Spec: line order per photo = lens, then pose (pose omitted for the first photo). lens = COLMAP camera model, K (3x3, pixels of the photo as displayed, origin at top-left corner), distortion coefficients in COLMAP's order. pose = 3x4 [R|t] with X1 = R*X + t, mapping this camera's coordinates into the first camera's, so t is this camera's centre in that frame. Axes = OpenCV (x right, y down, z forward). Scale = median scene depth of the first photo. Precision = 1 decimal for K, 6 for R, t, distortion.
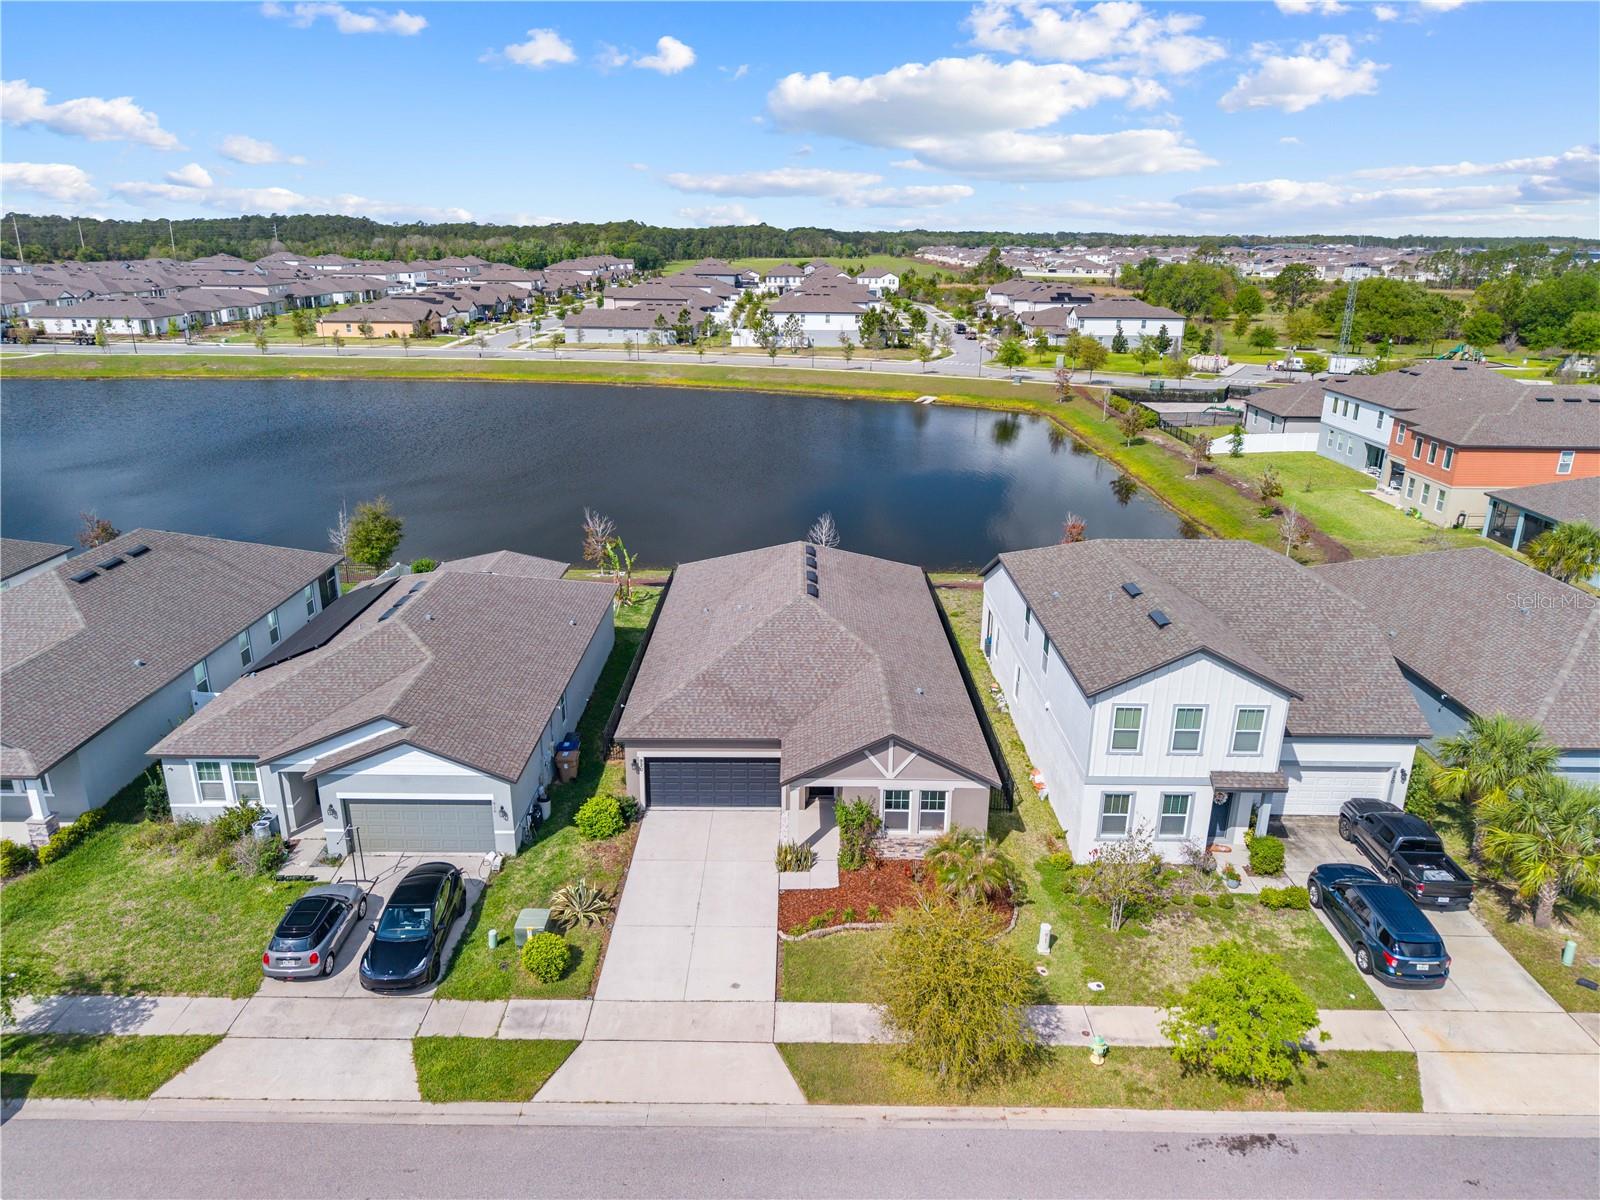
lens RADIAL K [[1072.8, 0, 799.4], [0, 1072.8, 595.7], [0, 0, 1]] dist [0.038567, -0.042224]
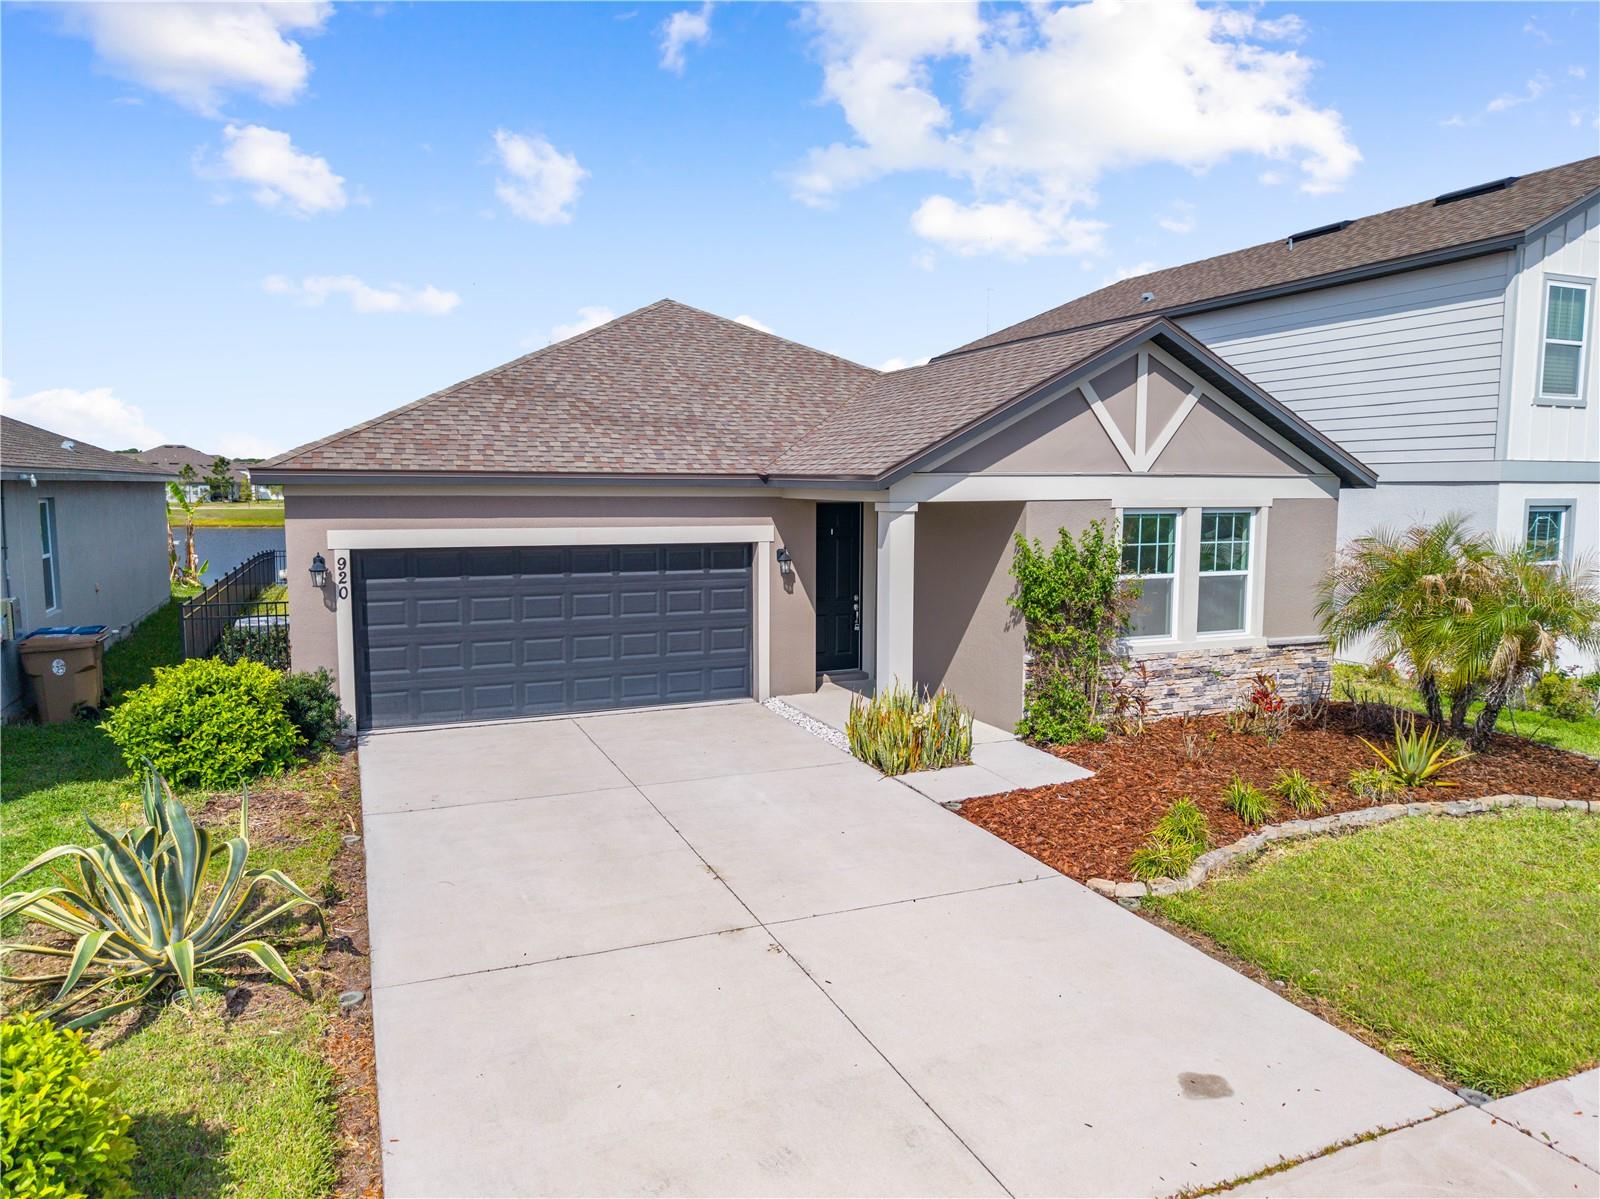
lens RADIAL K [[1081.3, 0, 800.0], [0, 1081.3, 599.5], [0, 0, 1]] dist [-0.003167, 0.001826]
pose [[0.919092, -0.048500, 0.391046, -0.160168], [0.132326, 0.972754, -0.190365, 0.262243], [-0.371159, 0.226708, 0.900469, 0.718538]]
